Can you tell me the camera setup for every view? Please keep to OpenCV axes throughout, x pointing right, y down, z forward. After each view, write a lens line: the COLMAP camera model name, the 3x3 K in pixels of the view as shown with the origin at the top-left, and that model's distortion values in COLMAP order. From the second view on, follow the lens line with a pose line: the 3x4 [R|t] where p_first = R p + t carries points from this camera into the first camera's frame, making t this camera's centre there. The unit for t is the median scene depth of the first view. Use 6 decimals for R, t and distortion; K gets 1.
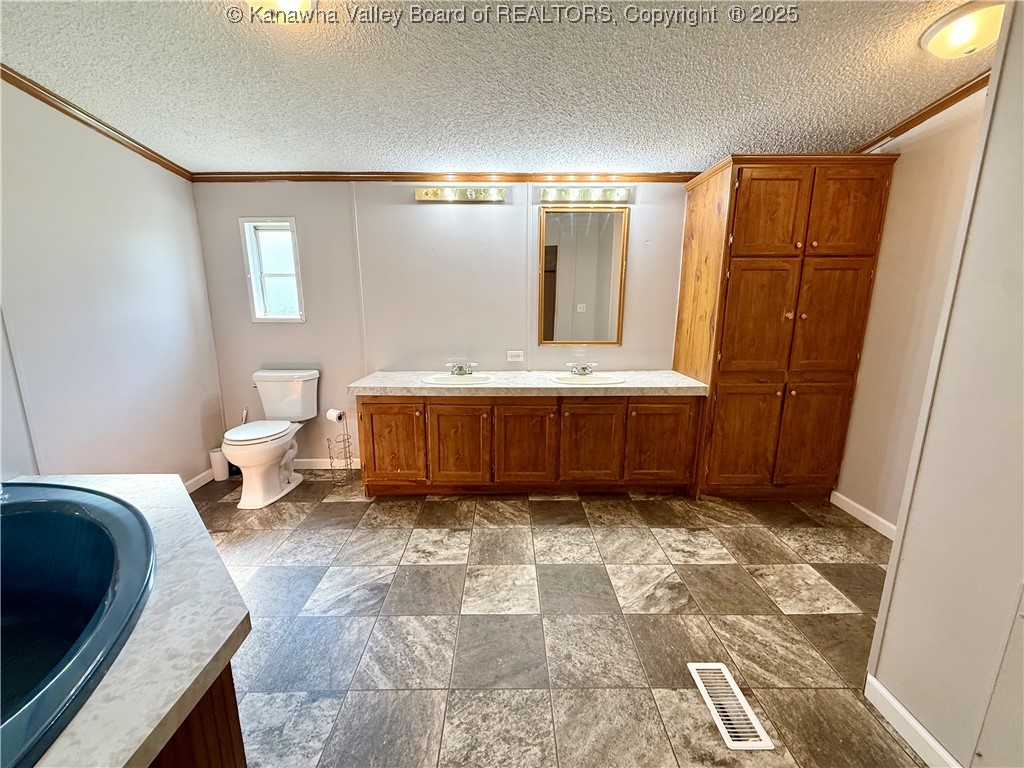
lens RADIAL K [[412.9, 0, 510.6], [0, 412.9, 382.6], [0, 0, 1]] dist [0.001890, 0.000306]
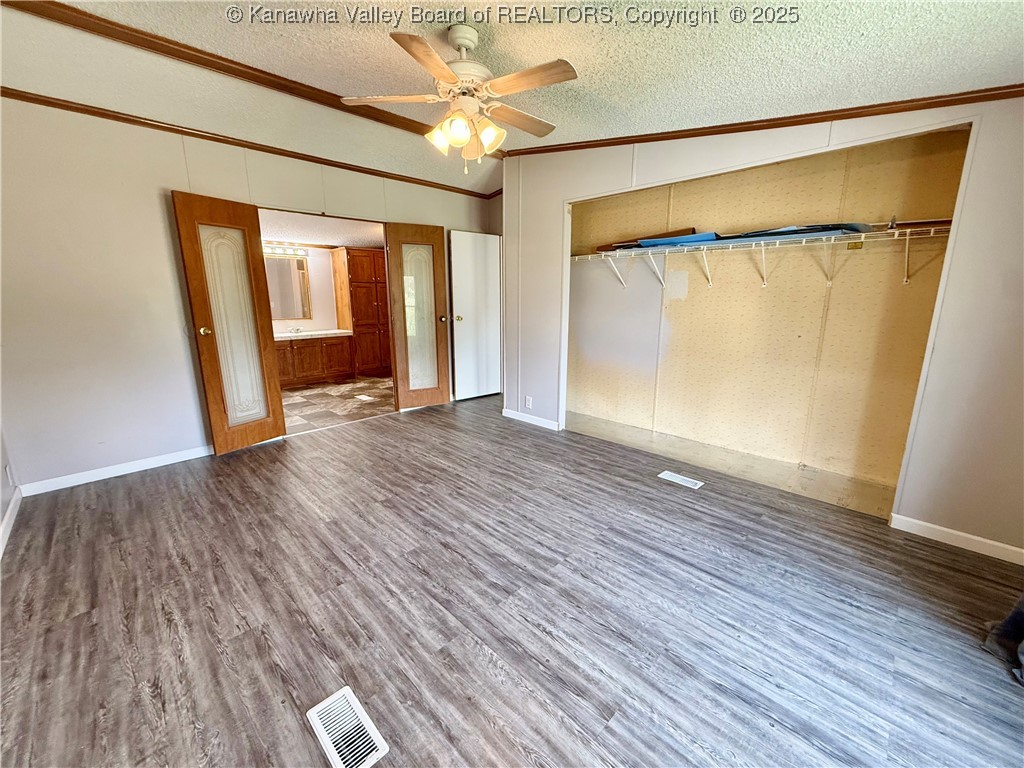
lens RADIAL K [[412.9, 0, 509.8], [0, 412.9, 382.5], [0, 0, 1]] dist [0.001890, 0.000306]
pose [[0.715122, -0.154895, 0.681621, -0.748012], [0.145471, 0.986767, 0.071617, 0.334901], [-0.683695, 0.047941, 0.728192, -1.840130]]
